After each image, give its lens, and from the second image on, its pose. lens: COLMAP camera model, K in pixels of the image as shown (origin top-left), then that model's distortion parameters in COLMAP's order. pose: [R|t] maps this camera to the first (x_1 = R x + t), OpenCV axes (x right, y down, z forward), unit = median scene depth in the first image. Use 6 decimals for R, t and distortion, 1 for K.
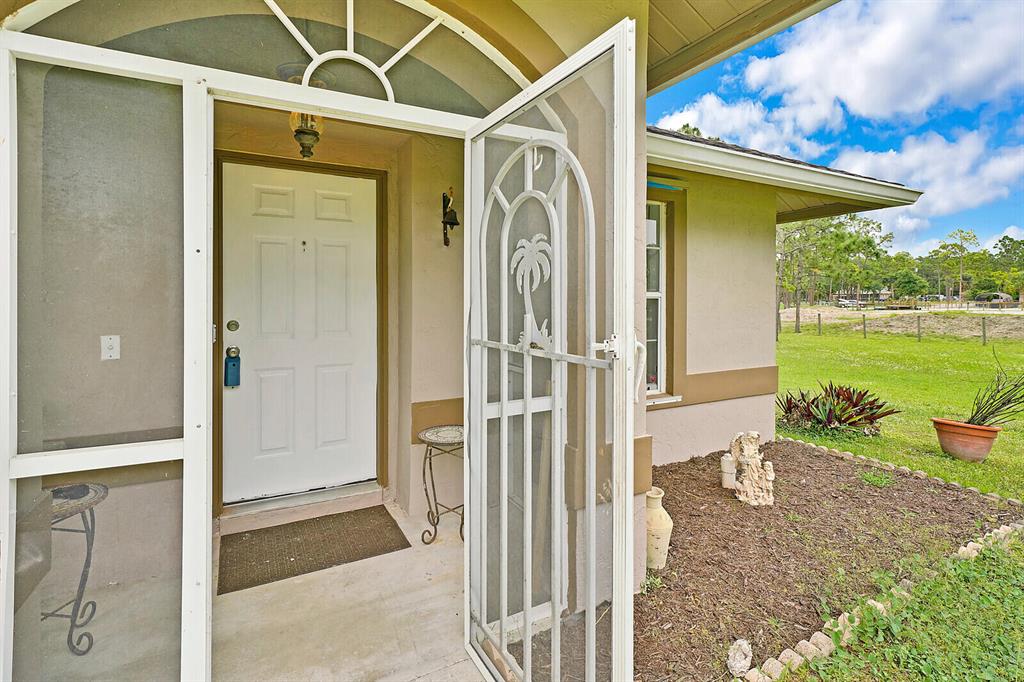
lens RADIAL K [[493.4, 0, 509.6], [0, 493.4, 321.0], [0, 0, 1]] dist [-0.000427, -0.000161]
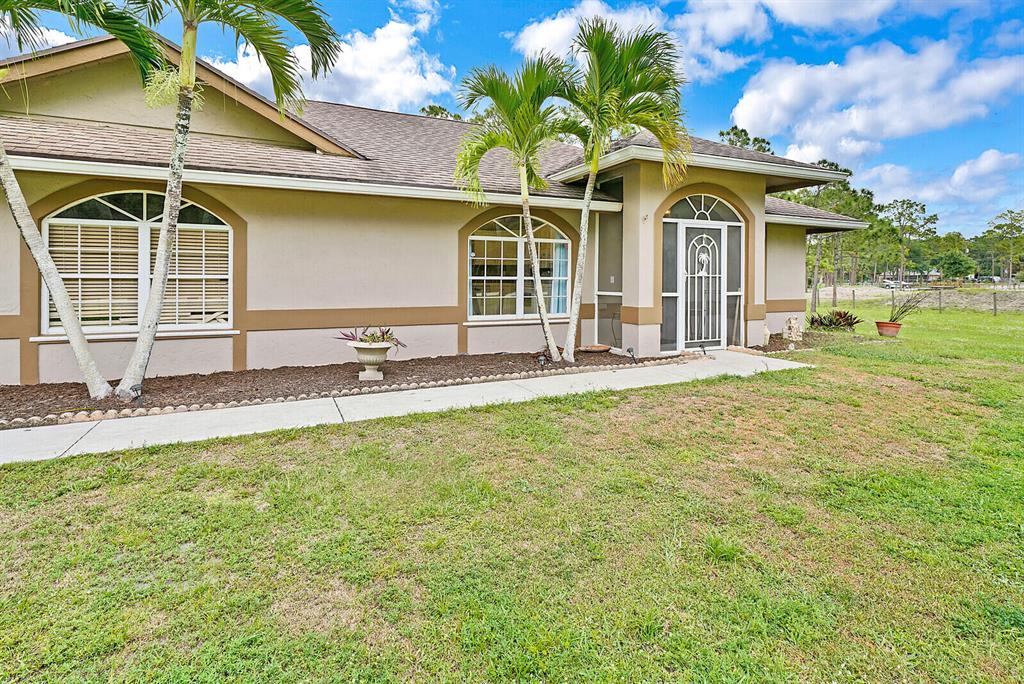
lens RADIAL K [[492.2, 0, 511.5], [0, 492.2, 298.4], [0, 0, 1]] dist [-0.000199, 0.000237]
pose [[0.998014, 0.004829, -0.062811, -0.091272], [-0.005264, 0.999963, -0.006762, 0.015084], [0.062776, 0.007080, 0.998003, -0.183876]]
